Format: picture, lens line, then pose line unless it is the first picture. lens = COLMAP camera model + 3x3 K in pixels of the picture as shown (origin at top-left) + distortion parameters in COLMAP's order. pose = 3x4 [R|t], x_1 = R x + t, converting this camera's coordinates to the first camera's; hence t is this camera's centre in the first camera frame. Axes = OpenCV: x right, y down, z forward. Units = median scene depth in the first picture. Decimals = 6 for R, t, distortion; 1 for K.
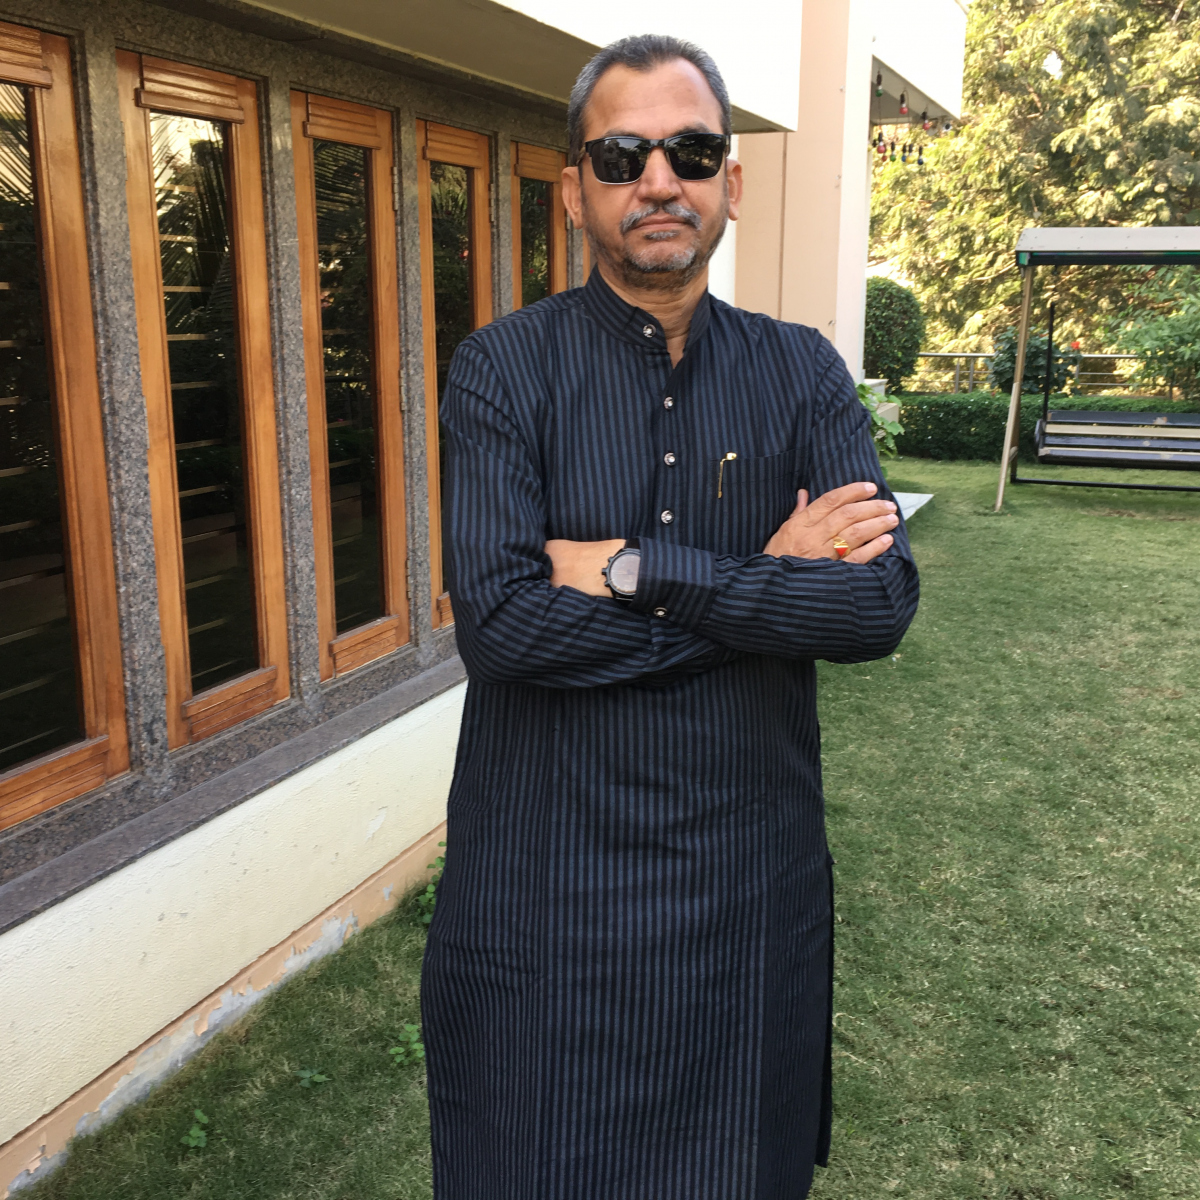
lens RADIAL K [[1371.9, 0, 610.5], [0, 1371.9, 591.7], [0, 0, 1]] dist [0.080543, -0.104304]
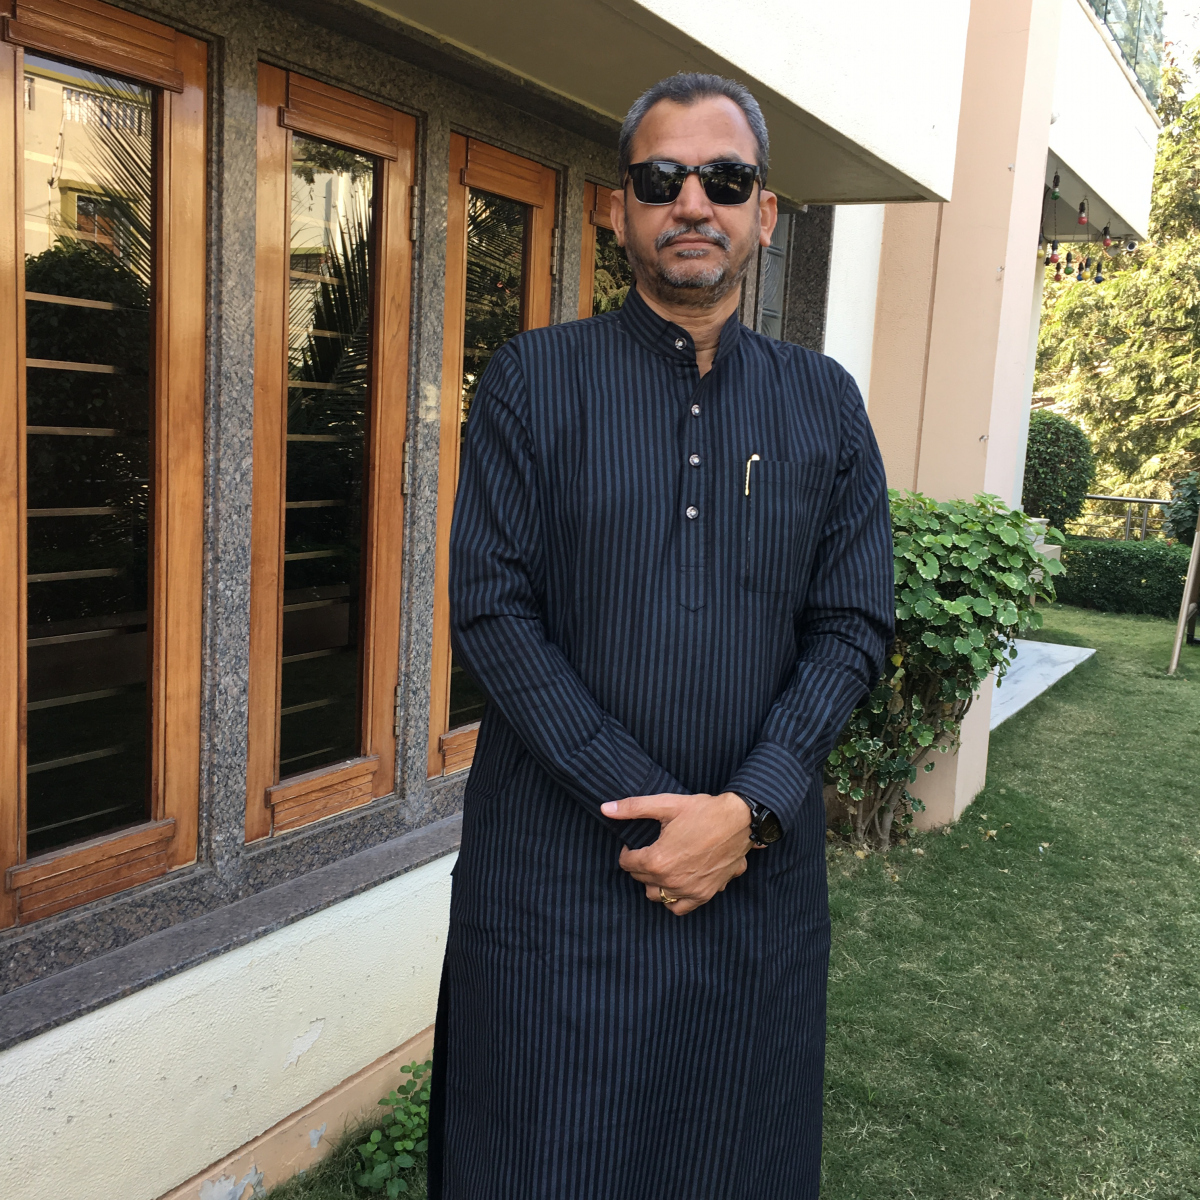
lens RADIAL K [[1363.6, 0, 601.5], [0, 1363.6, 593.6], [0, 0, 1]] dist [0.083070, -0.108391]
pose [[0.990958, 0.069661, -0.114669, 0.051552], [-0.079533, 0.993295, -0.083896, -0.019468], [0.108056, 0.092257, 0.989855, 0.249869]]
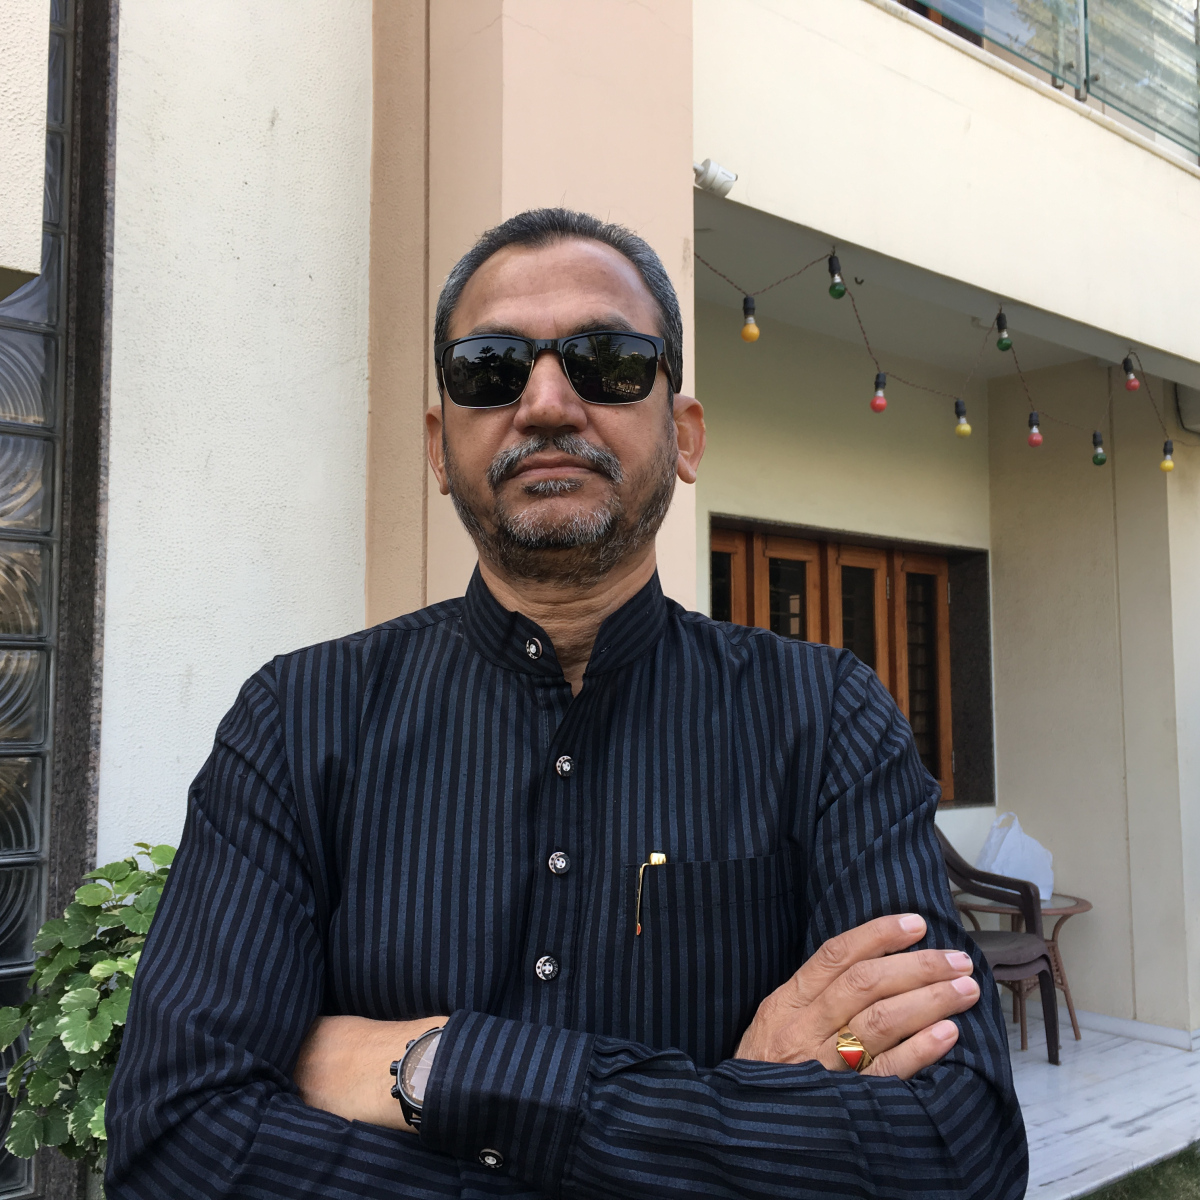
lens RADIAL K [[1382.6, 0, 609.7], [0, 1382.6, 591.6], [0, 0, 1]] dist [0.072089, -0.062352]
pose [[0.895706, -0.043414, -0.442522, 0.615714], [-0.090698, 0.956460, -0.277414, -0.185897], [0.435298, 0.288617, 0.852770, 0.985349]]
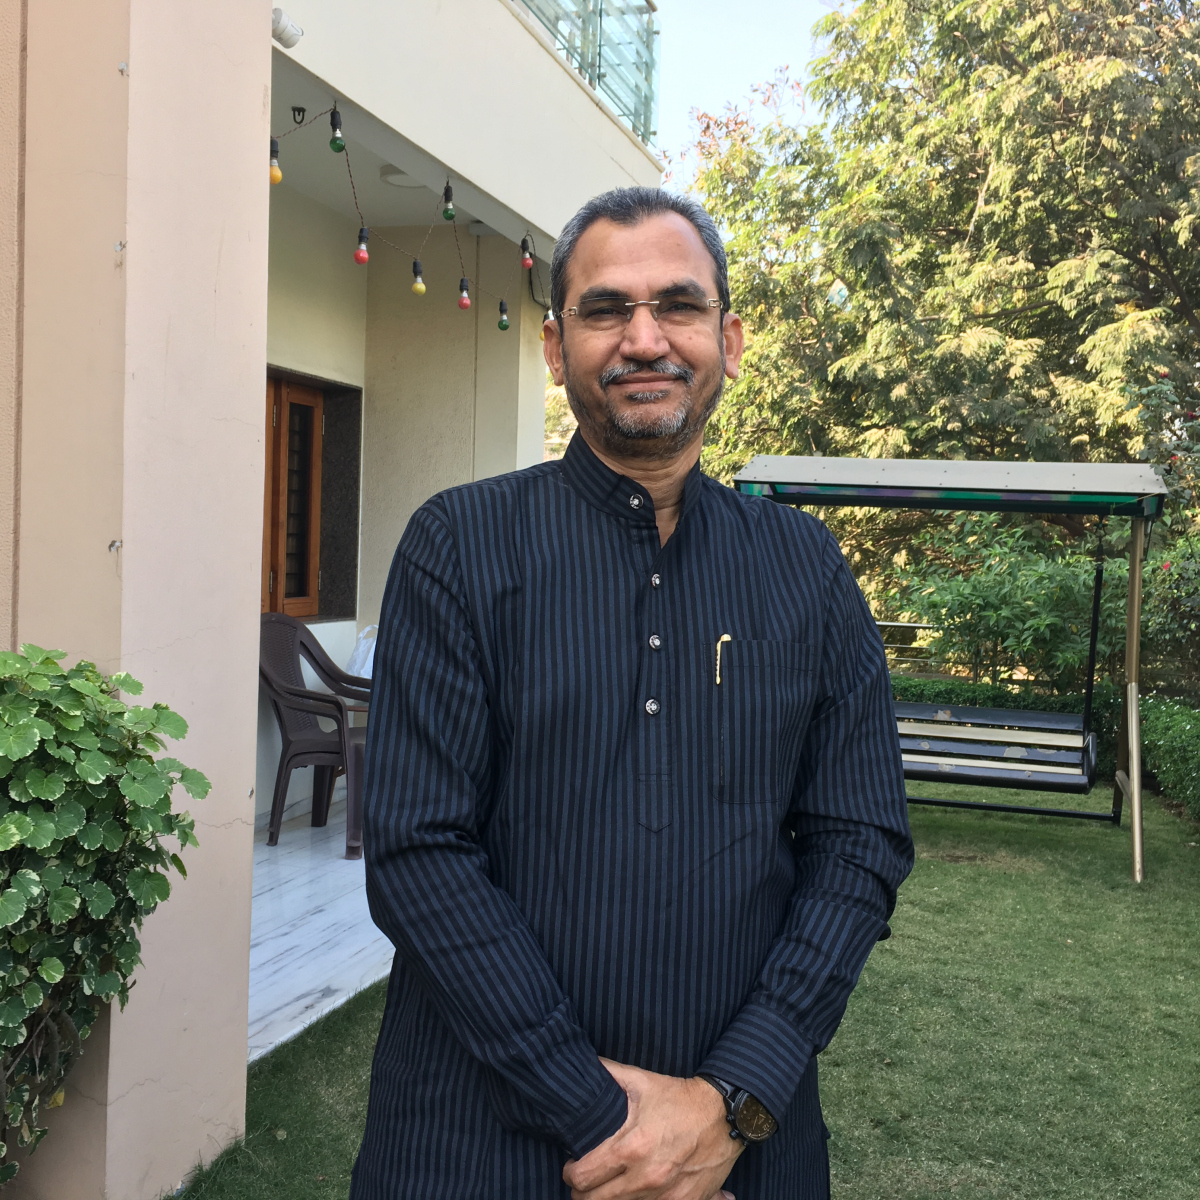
lens RADIAL K [[1368.2, 0, 606.1], [0, 1368.2, 596.3], [0, 0, 1]] dist [0.077365, -0.099007]
pose [[0.996255, 0.029332, 0.081342, 0.454928], [-0.014531, 0.984120, -0.176907, -0.153101], [-0.085239, 0.175062, 0.980861, 0.835240]]
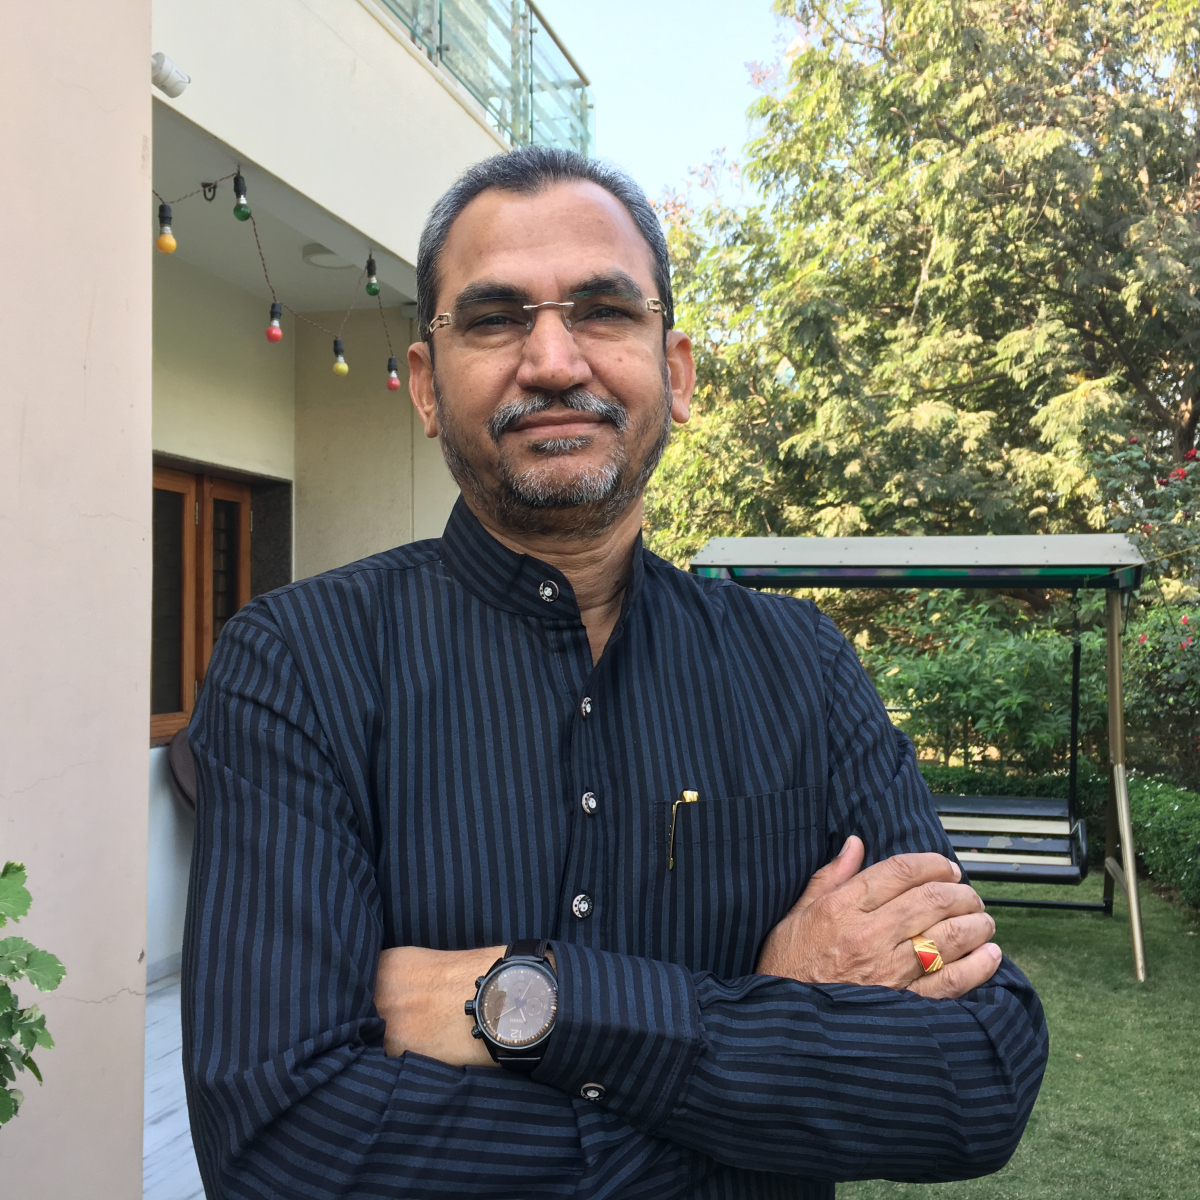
lens RADIAL K [[1371.9, 0, 610.5], [0, 1371.9, 591.7], [0, 0, 1]] dist [0.080543, -0.104304]
pose [[0.993173, -0.000496, 0.116647, 0.467692], [0.028925, 0.969806, -0.242155, -0.183659], [-0.113005, 0.243876, 0.963200, 0.944115]]
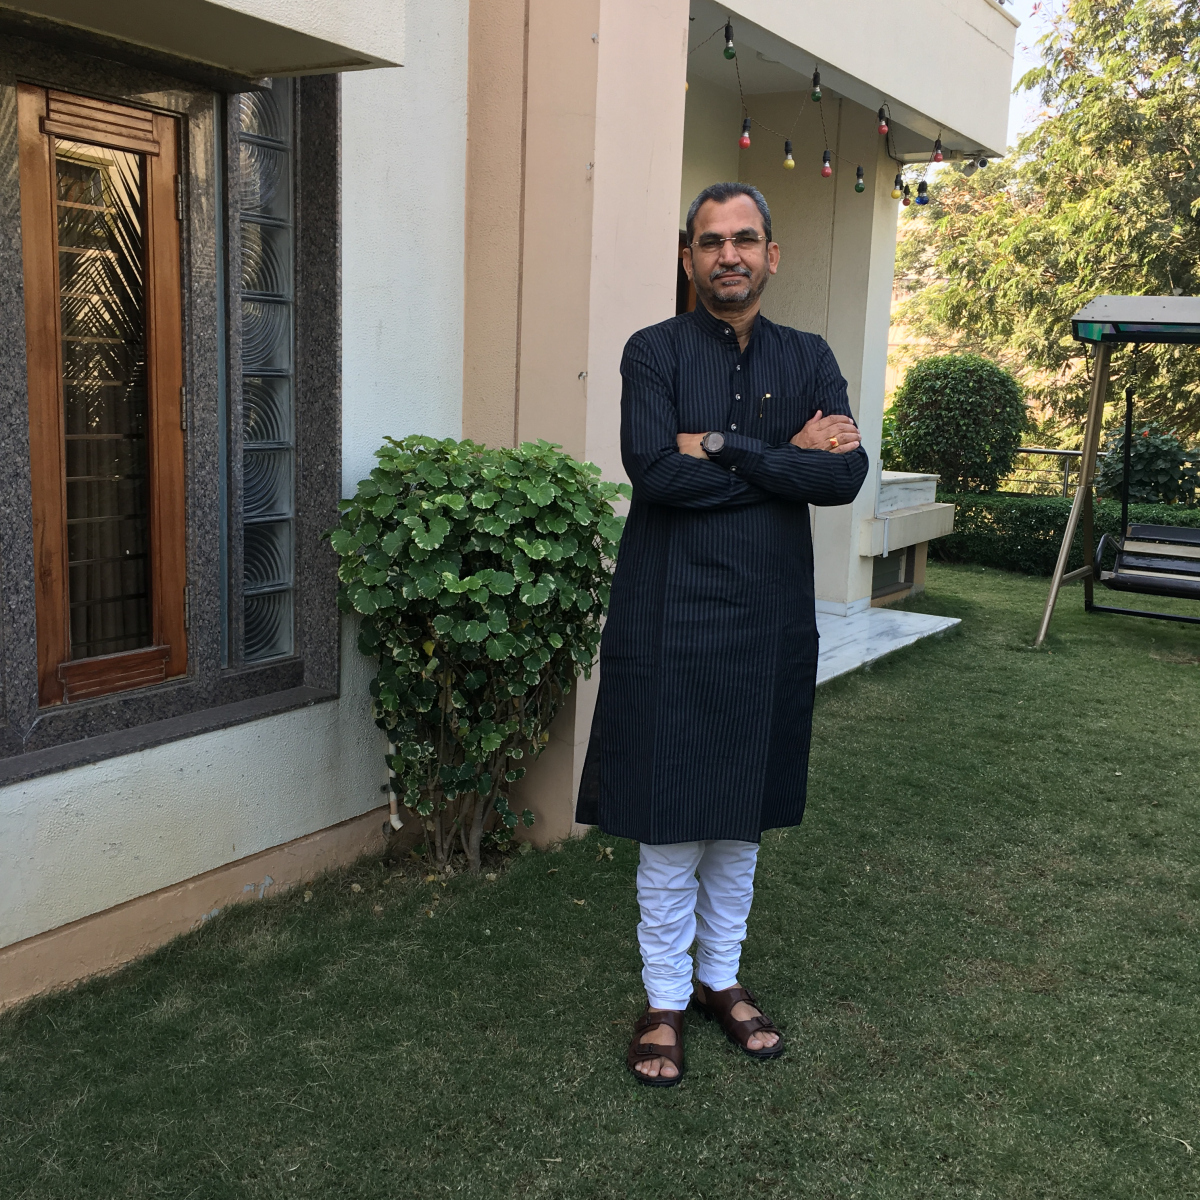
lens RADIAL K [[1363.6, 0, 601.5], [0, 1363.6, 593.6], [0, 0, 1]] dist [0.083070, -0.108391]
pose [[0.984034, 0.062979, -0.166464, 0.457542], [-0.072864, 0.995881, -0.053954, -0.078233], [0.162381, 0.065222, 0.984570, 0.528986]]
